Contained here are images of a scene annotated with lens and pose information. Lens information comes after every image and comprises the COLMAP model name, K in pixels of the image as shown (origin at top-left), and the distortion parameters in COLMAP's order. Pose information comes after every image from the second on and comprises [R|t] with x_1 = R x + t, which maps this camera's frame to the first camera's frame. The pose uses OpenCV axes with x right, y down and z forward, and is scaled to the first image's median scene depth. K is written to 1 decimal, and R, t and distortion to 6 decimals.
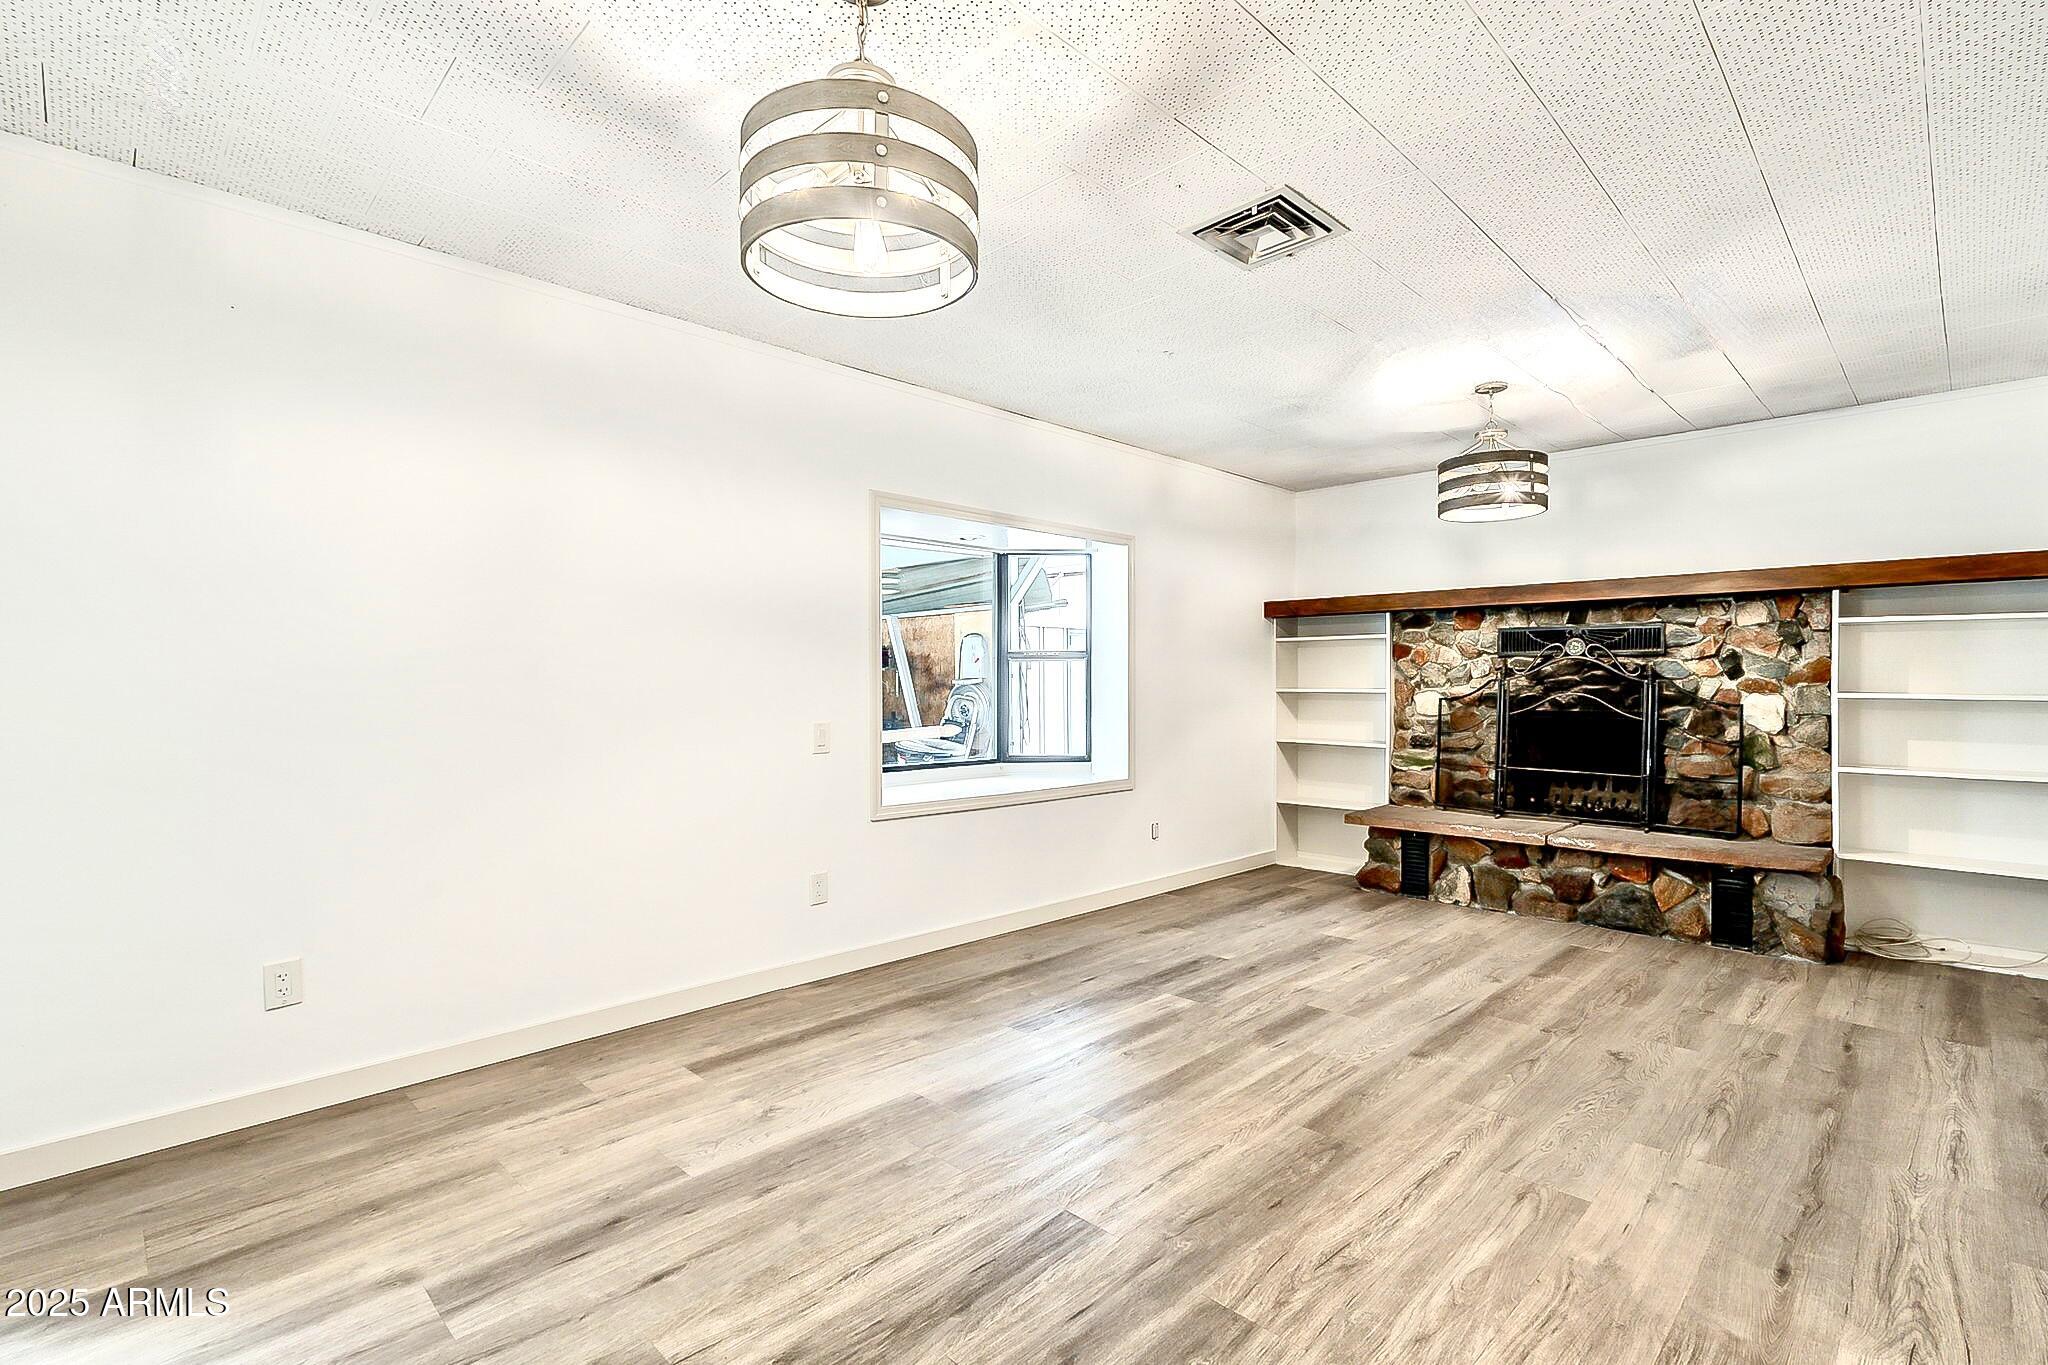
lens RADIAL K [[942.0, 0, 1033.0], [0, 942.0, 684.2], [0, 0, 1]] dist [-0.002384, 0.000322]
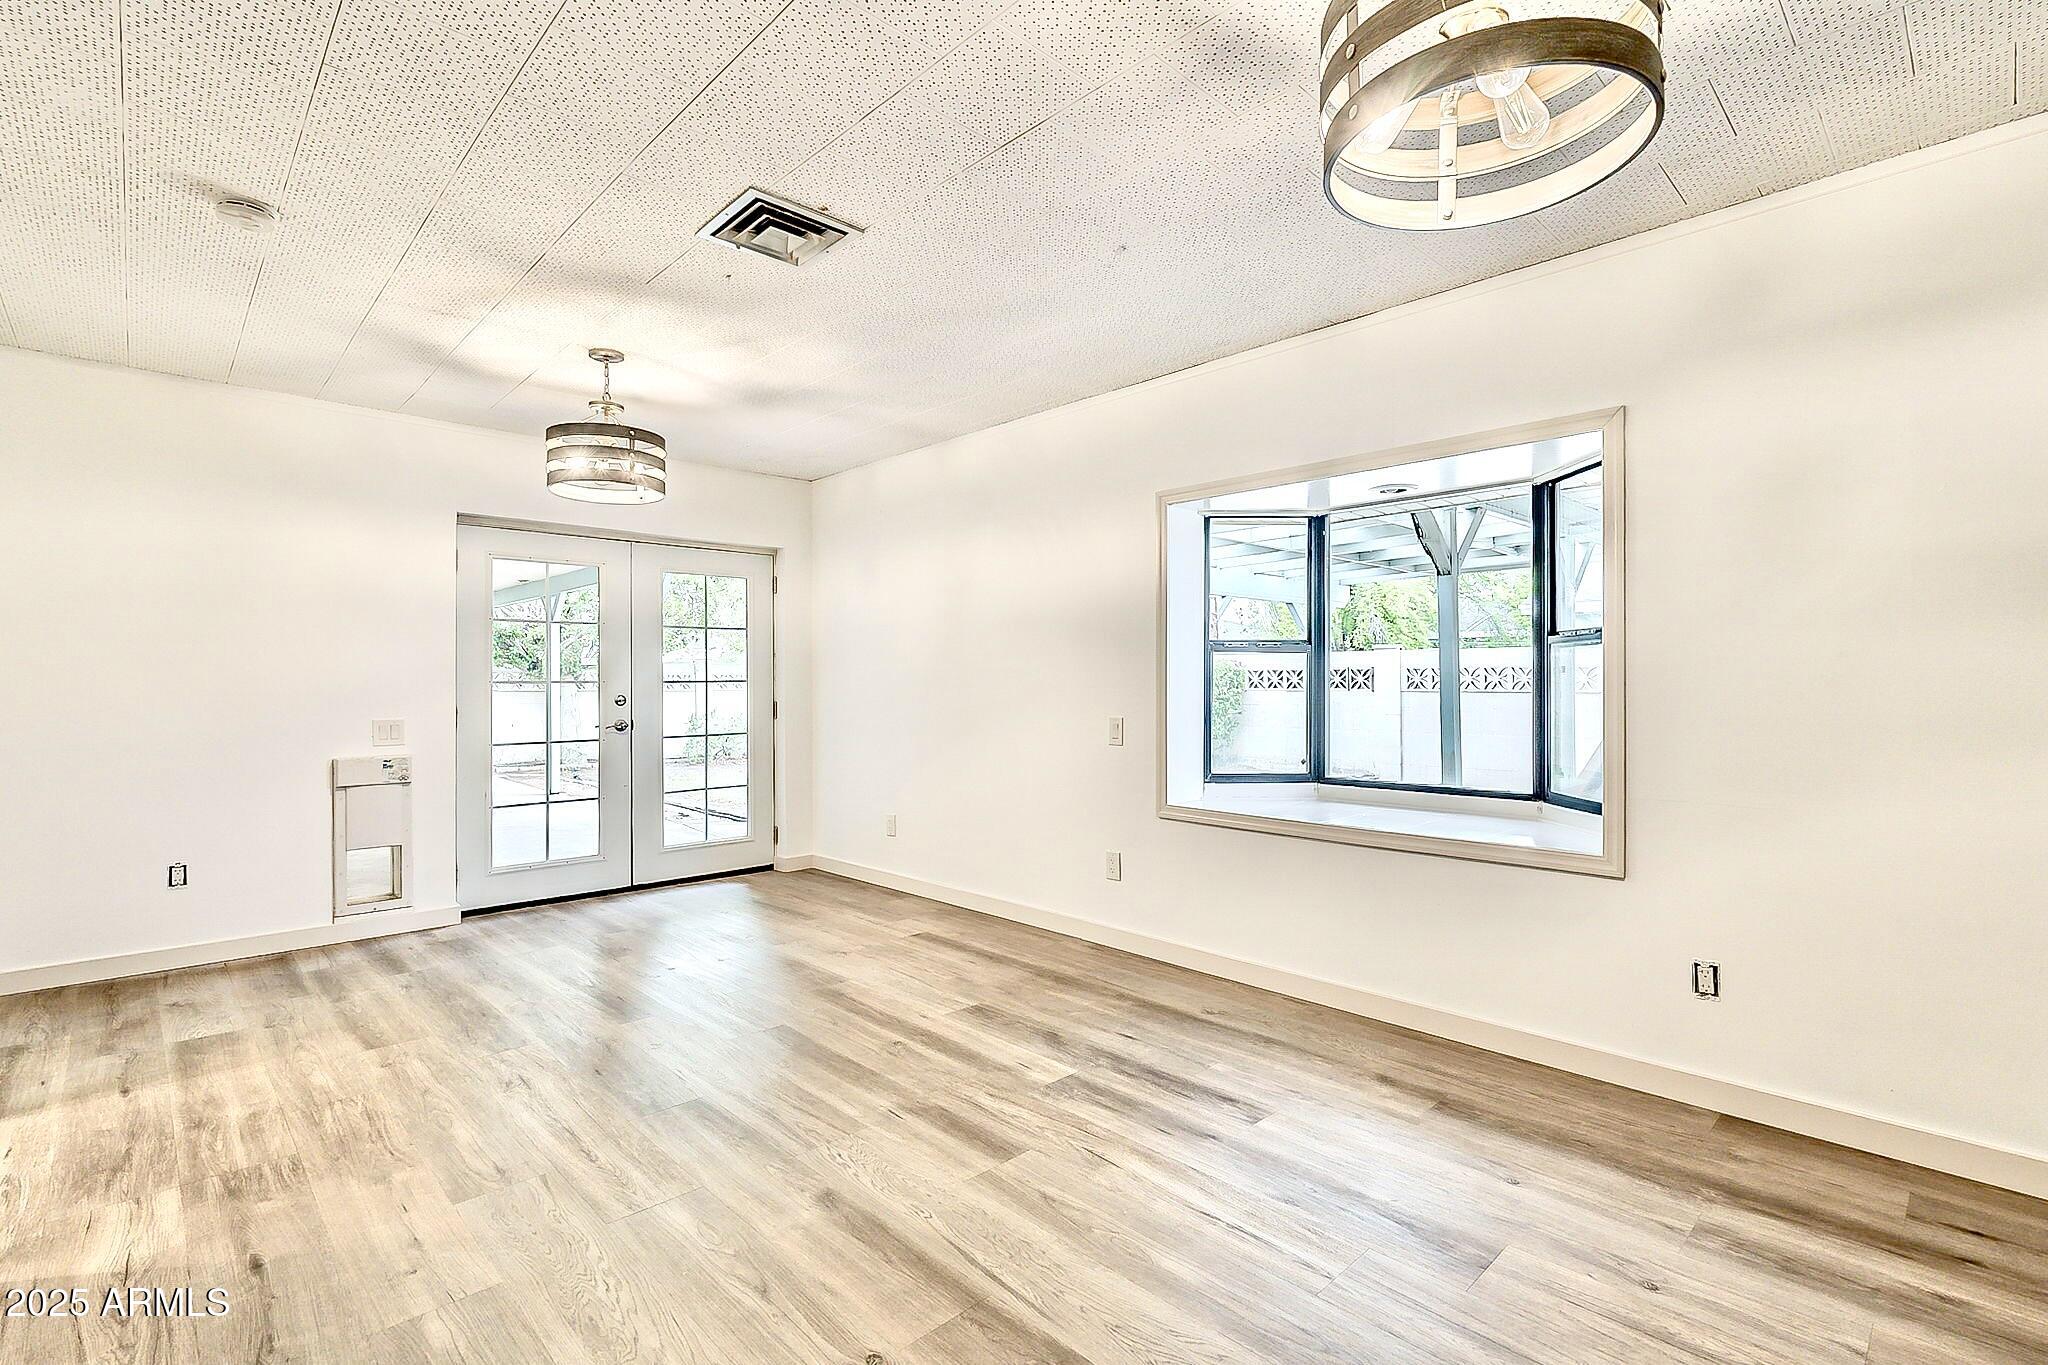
lens RADIAL K [[942.0, 0, 1033.0], [0, 942.0, 682.3], [0, 0, 1]] dist [-0.002384, 0.000322]
pose [[-0.020689, 0.001264, -0.999785, 1.059288], [0.003676, 0.999993, 0.001188, -0.004373], [0.999779, -0.003650, -0.020693, 1.097803]]
